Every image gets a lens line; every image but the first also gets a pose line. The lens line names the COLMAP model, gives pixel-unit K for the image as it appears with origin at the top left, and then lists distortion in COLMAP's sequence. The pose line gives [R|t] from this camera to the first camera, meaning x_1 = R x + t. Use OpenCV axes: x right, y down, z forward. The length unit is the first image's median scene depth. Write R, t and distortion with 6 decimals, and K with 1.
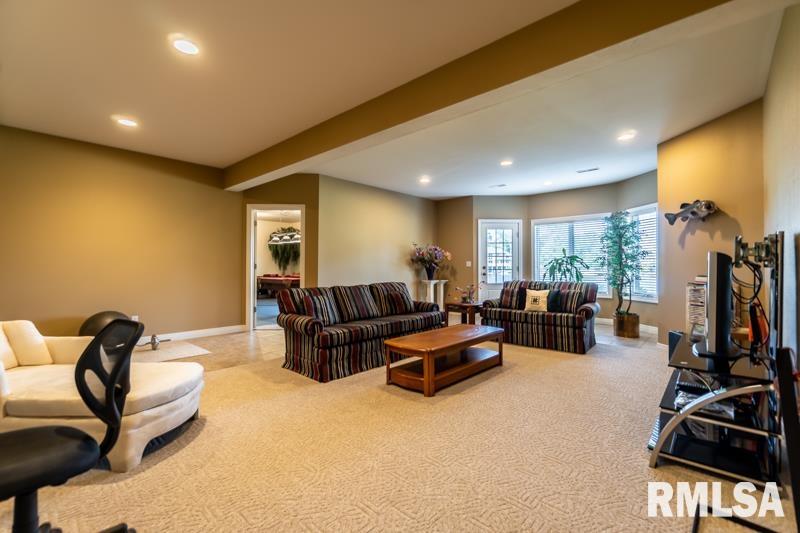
lens RADIAL K [[343.6, 0, 397.8], [0, 343.6, 273.3], [0, 0, 1]] dist [-0.010053, 0.001304]
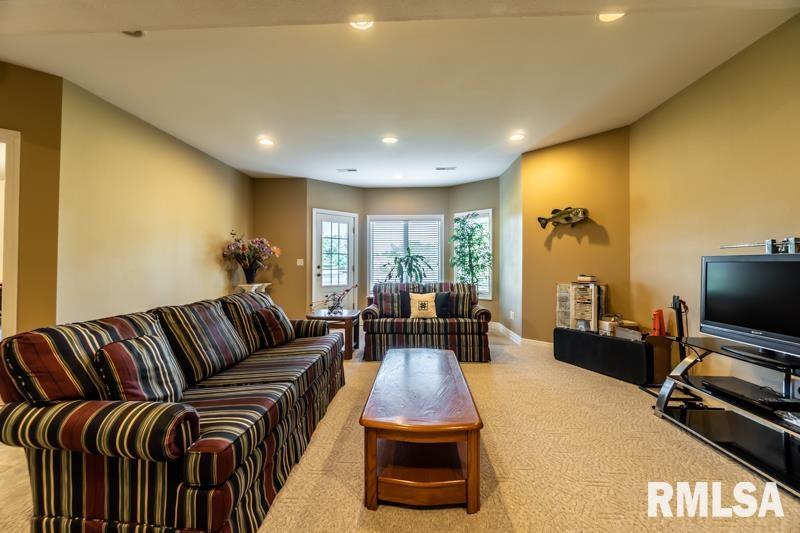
lens RADIAL K [[343.6, 0, 399.9], [0, 343.6, 265.8], [0, 0, 1]] dist [-0.010053, 0.001304]
pose [[0.772803, 0.003677, 0.634635, -0.202241], [0.007538, 0.999859, -0.014972, -0.009133], [-0.634601, 0.016355, 0.772667, 0.389935]]
